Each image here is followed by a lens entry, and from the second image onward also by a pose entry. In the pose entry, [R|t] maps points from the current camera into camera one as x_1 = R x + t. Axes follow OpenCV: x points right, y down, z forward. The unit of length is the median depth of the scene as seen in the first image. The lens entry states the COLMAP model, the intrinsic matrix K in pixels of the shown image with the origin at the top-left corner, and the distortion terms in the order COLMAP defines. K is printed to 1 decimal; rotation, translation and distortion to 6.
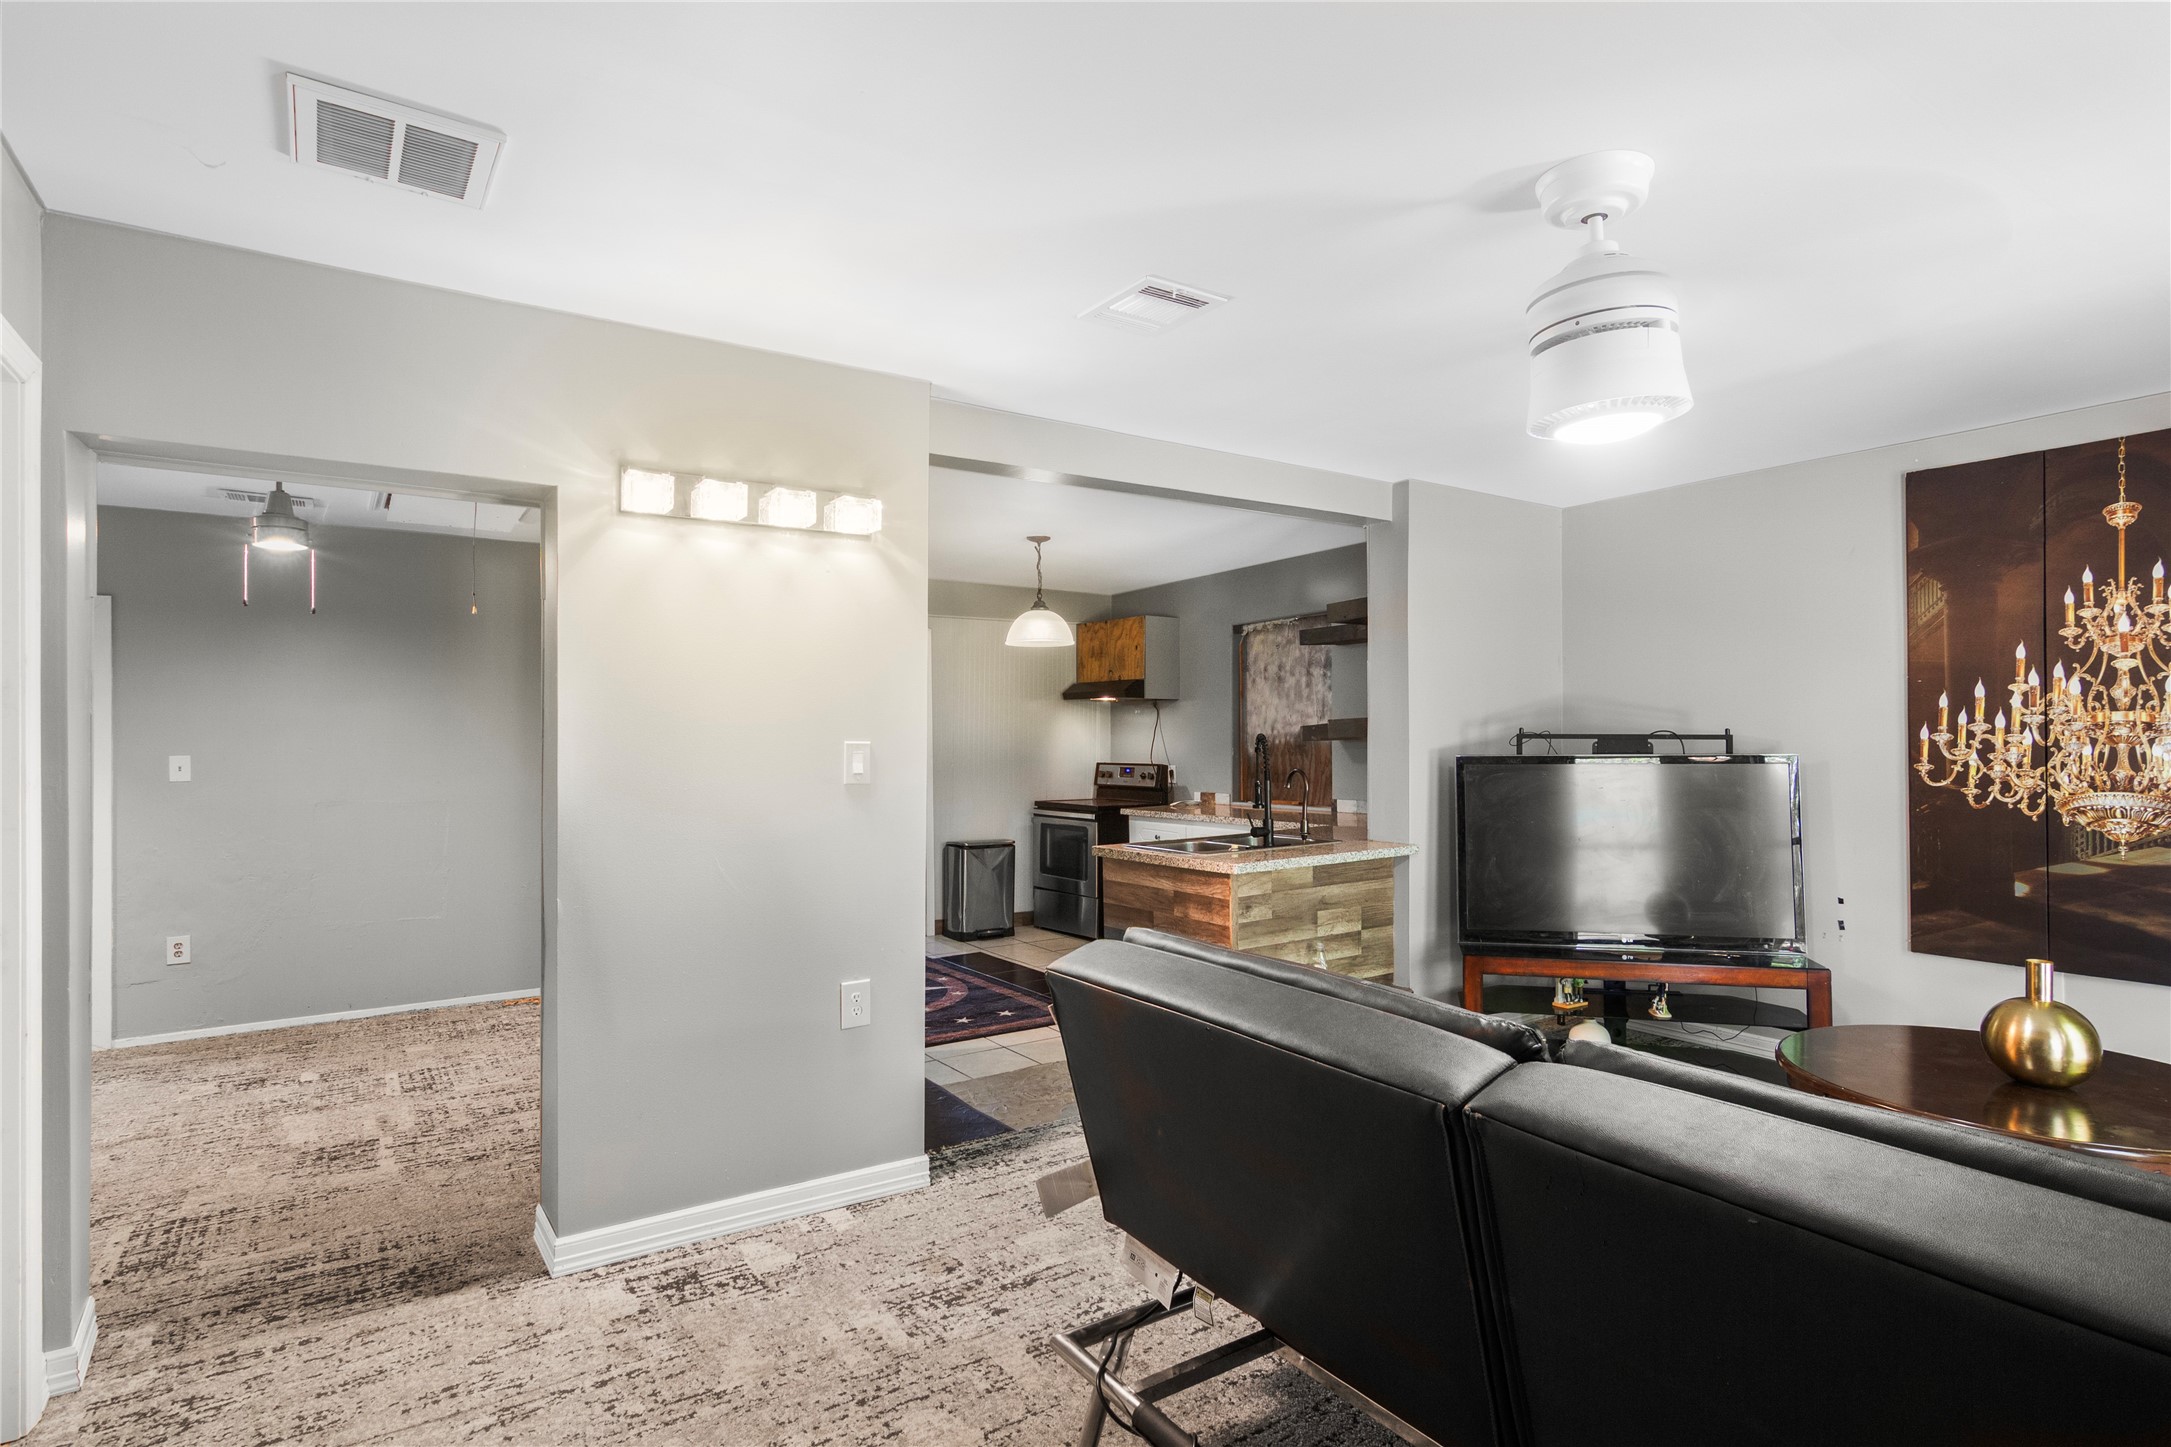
lens RADIAL K [[1104.8, 0, 1083.4], [0, 1104.8, 732.1], [0, 0, 1]] dist [-0.002956, 0.001773]
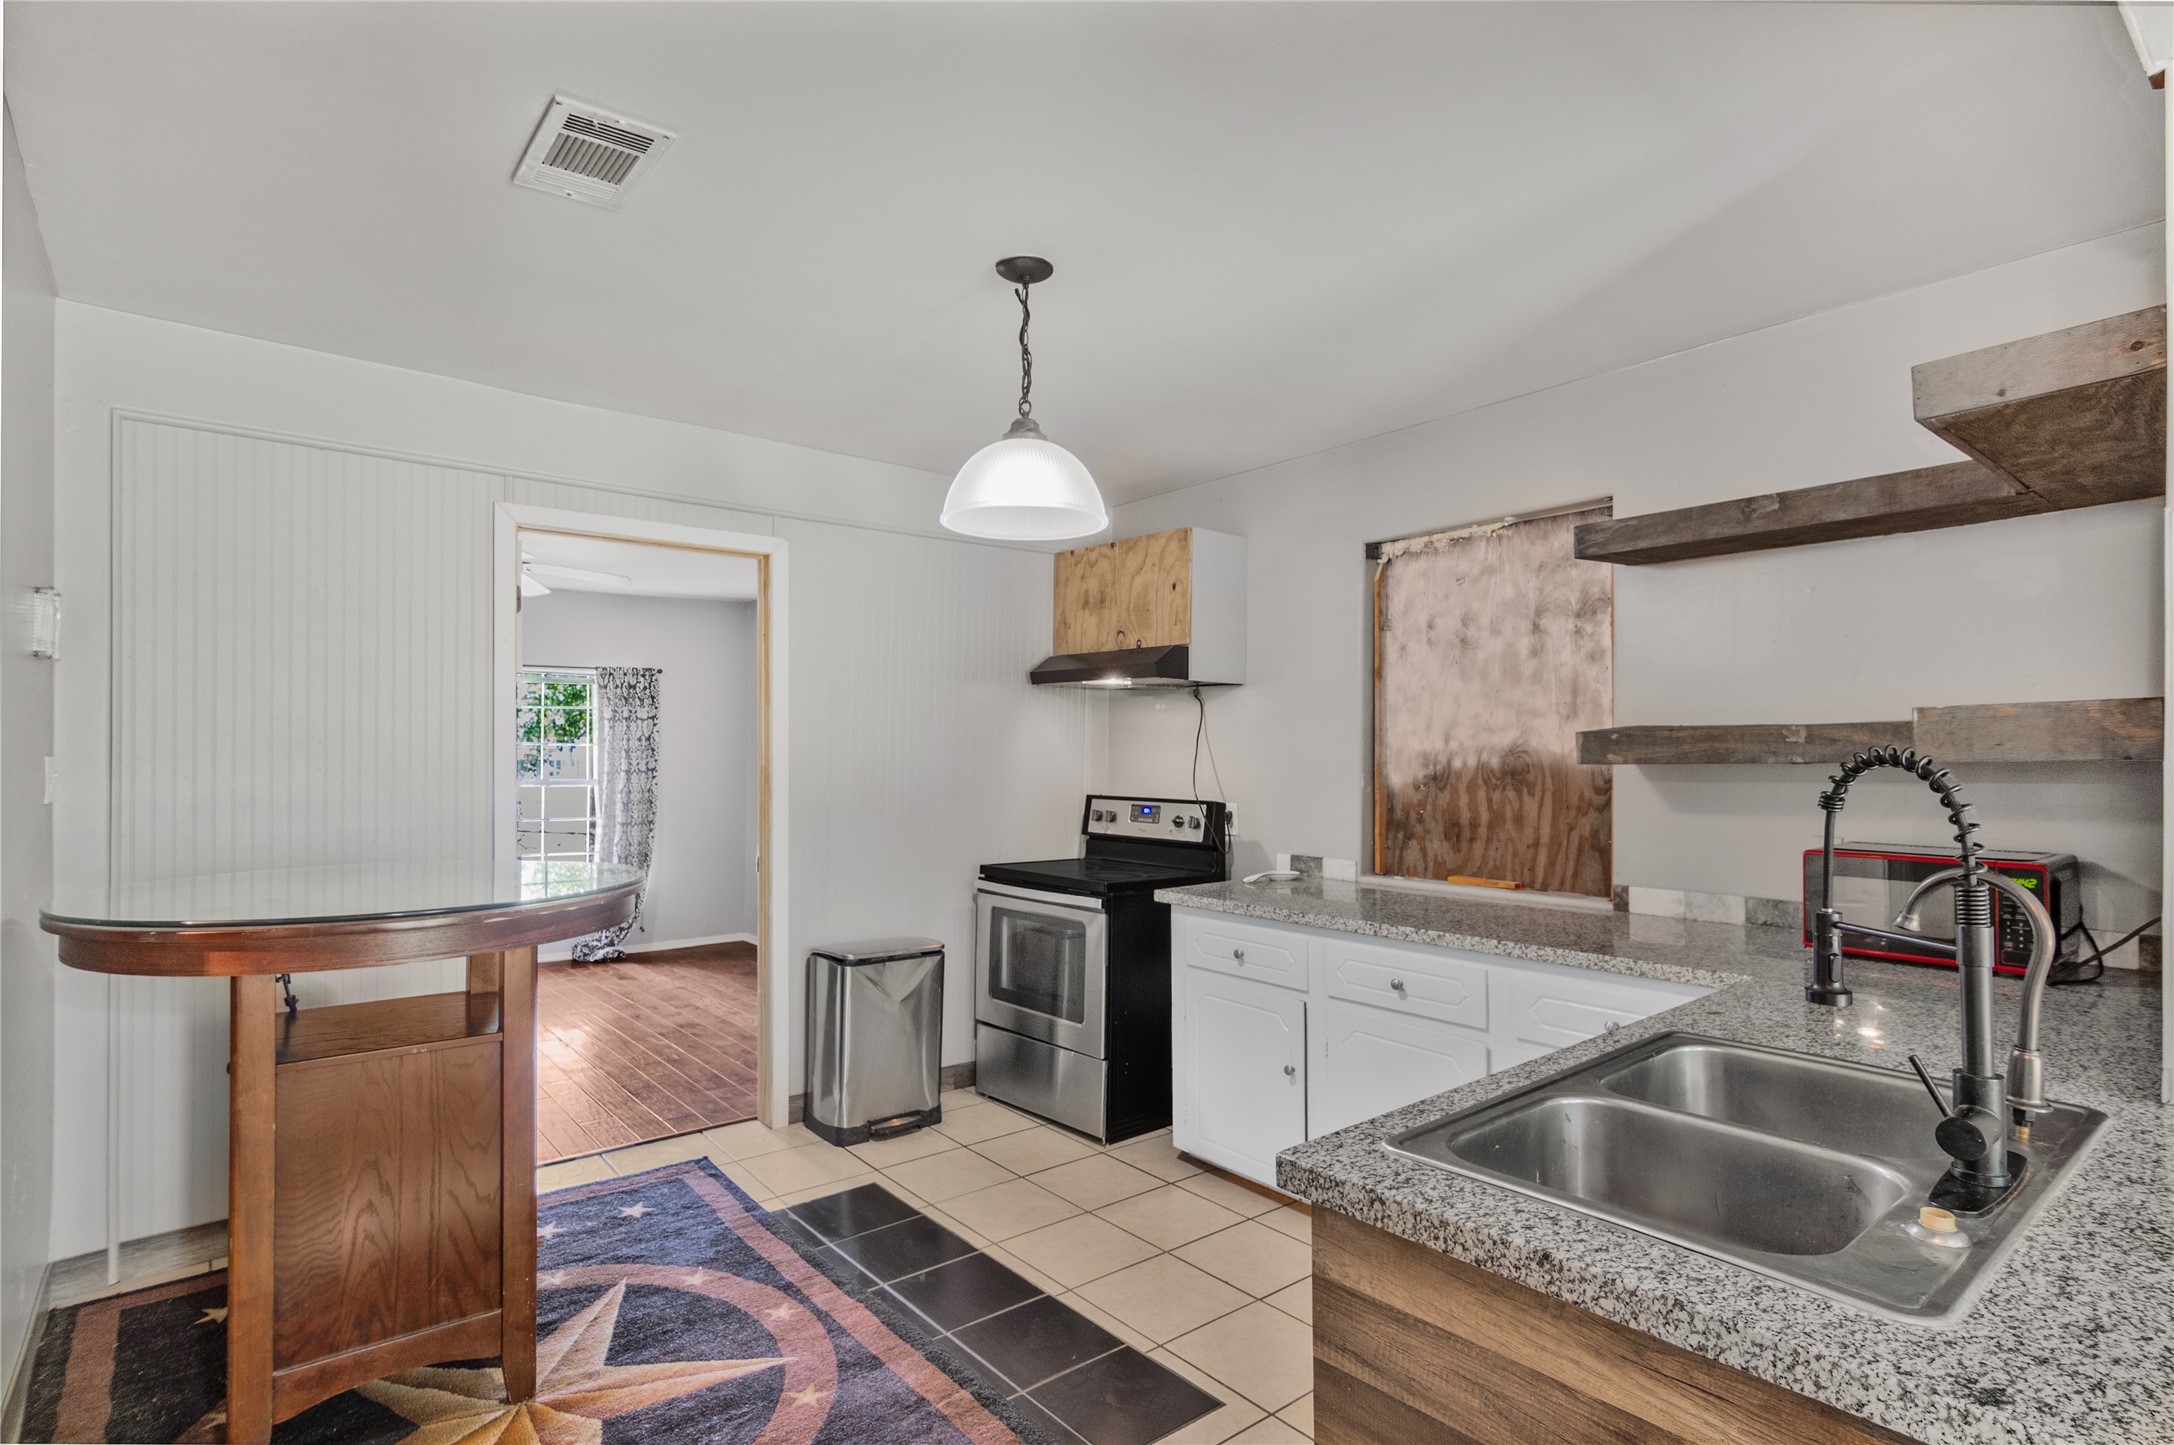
lens RADIAL K [[1106.3, 0, 1088.5], [0, 1106.3, 737.9], [0, 0, 1]] dist [-0.002956, 0.001773]
pose [[0.996342, 0.010635, 0.084793, -0.039281], [-0.010245, 0.999935, -0.005034, 0.001060], [-0.084841, 0.004147, 0.996386, 0.462215]]
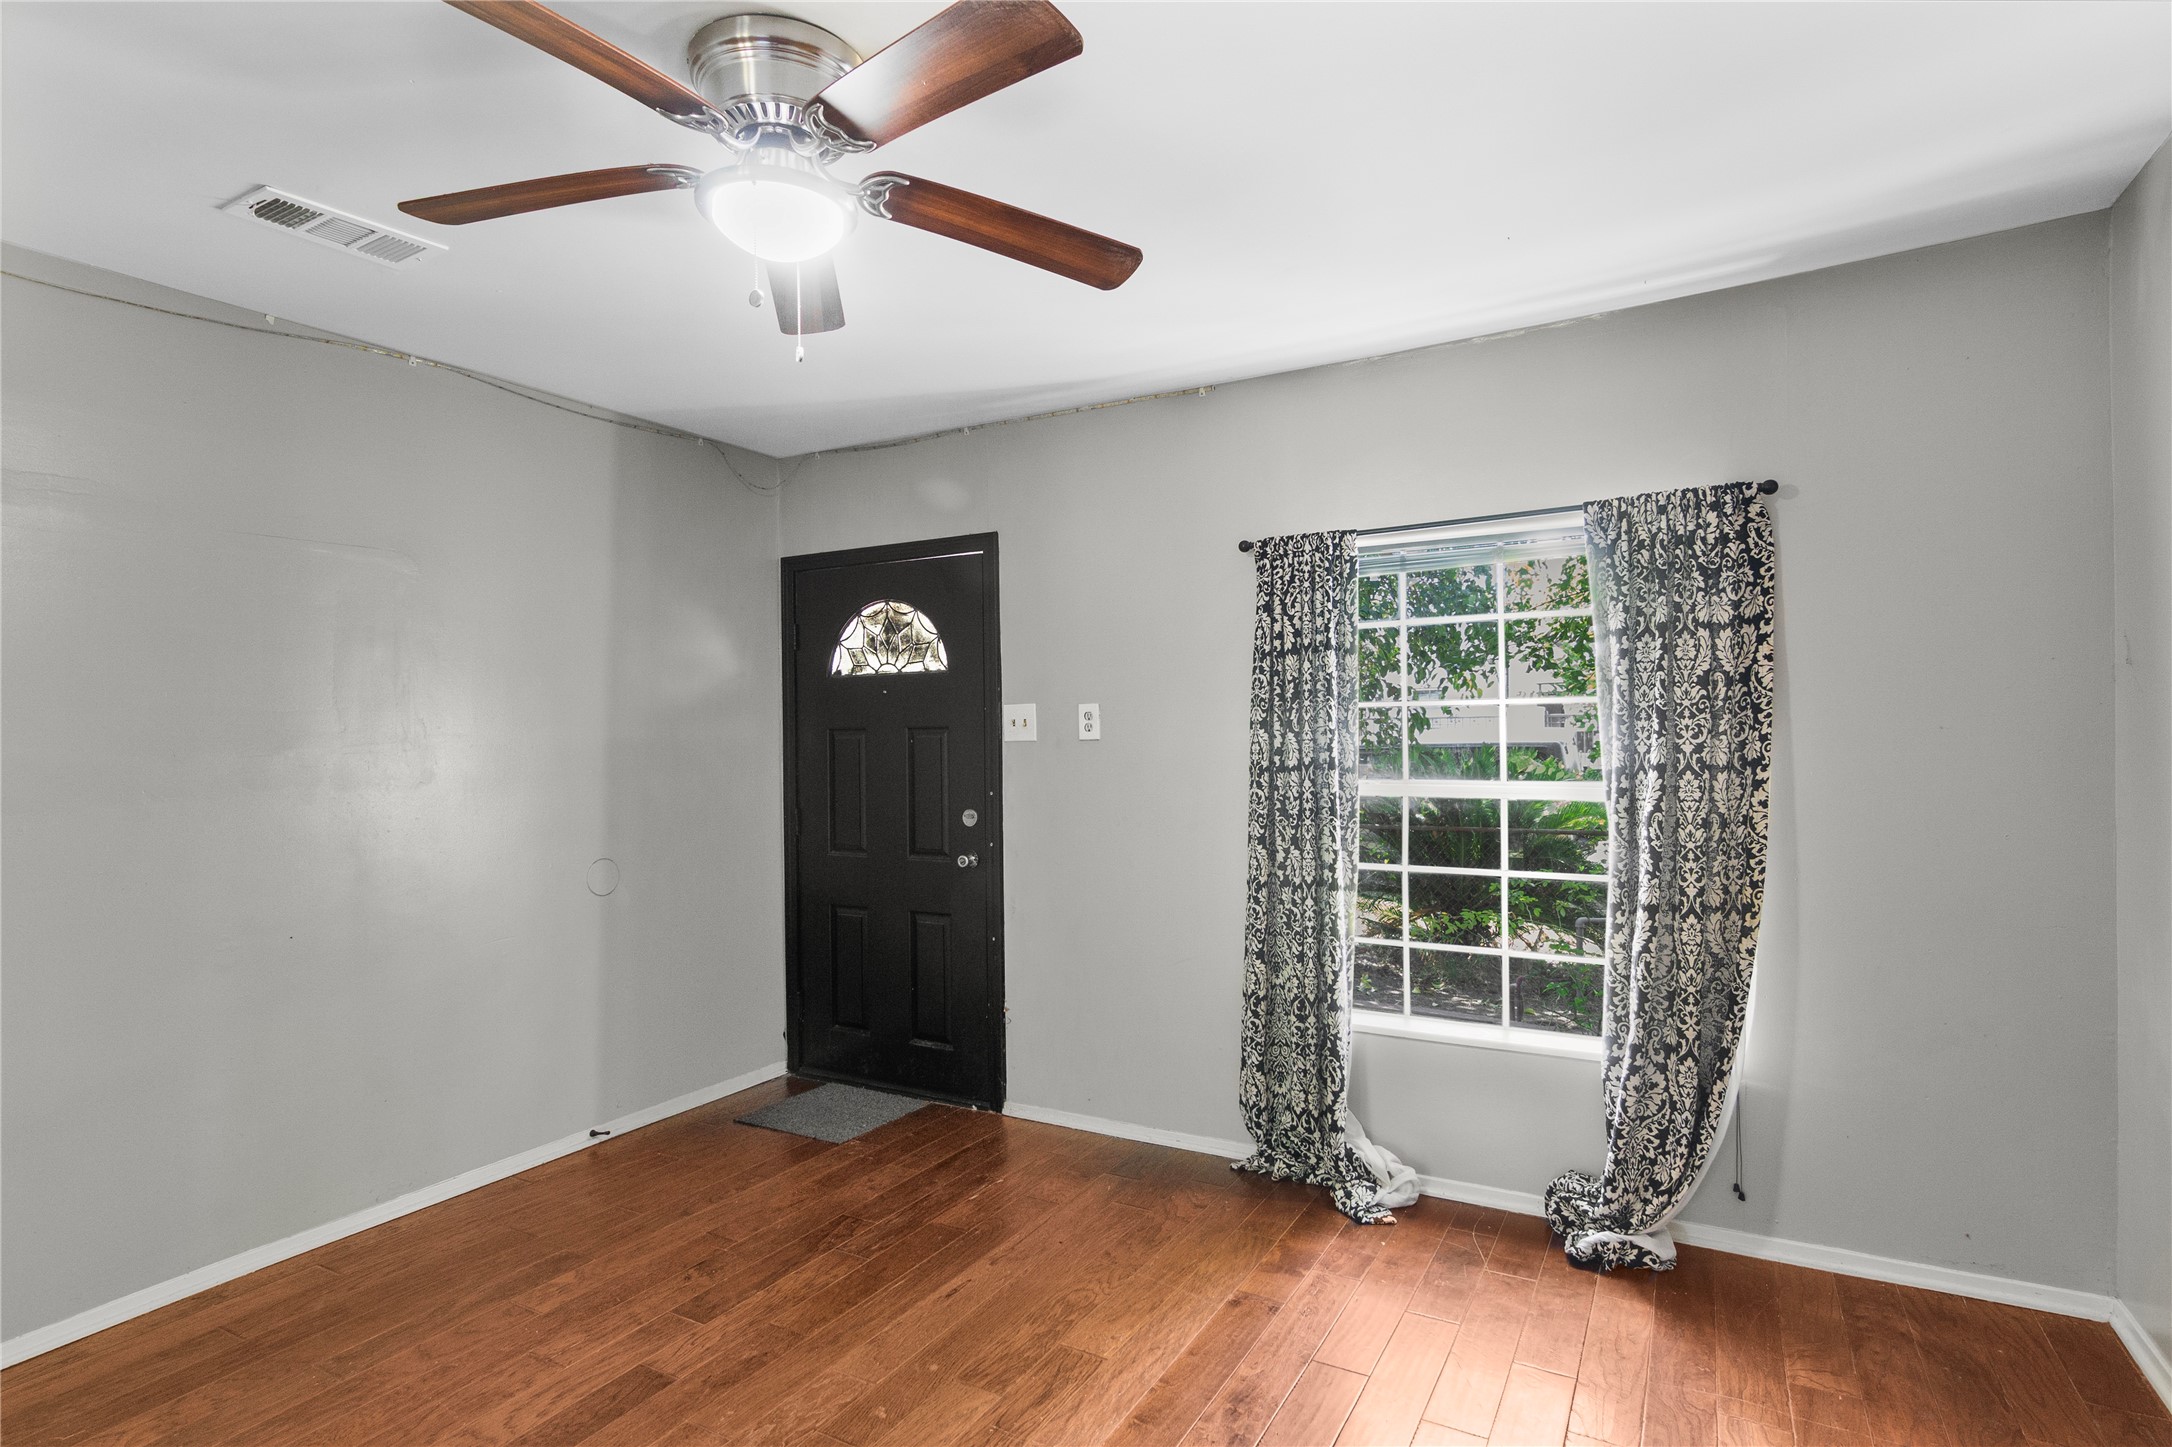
lens RADIAL K [[1105.3, 0, 1091.3], [0, 1105.3, 731.7], [0, 0, 1]] dist [-0.002956, 0.001773]
pose [[0.446740, 0.002565, -0.894660, -0.338424], [0.024518, 0.999585, 0.015109, 0.025276], [0.894328, -0.028685, 0.446492, 2.940147]]
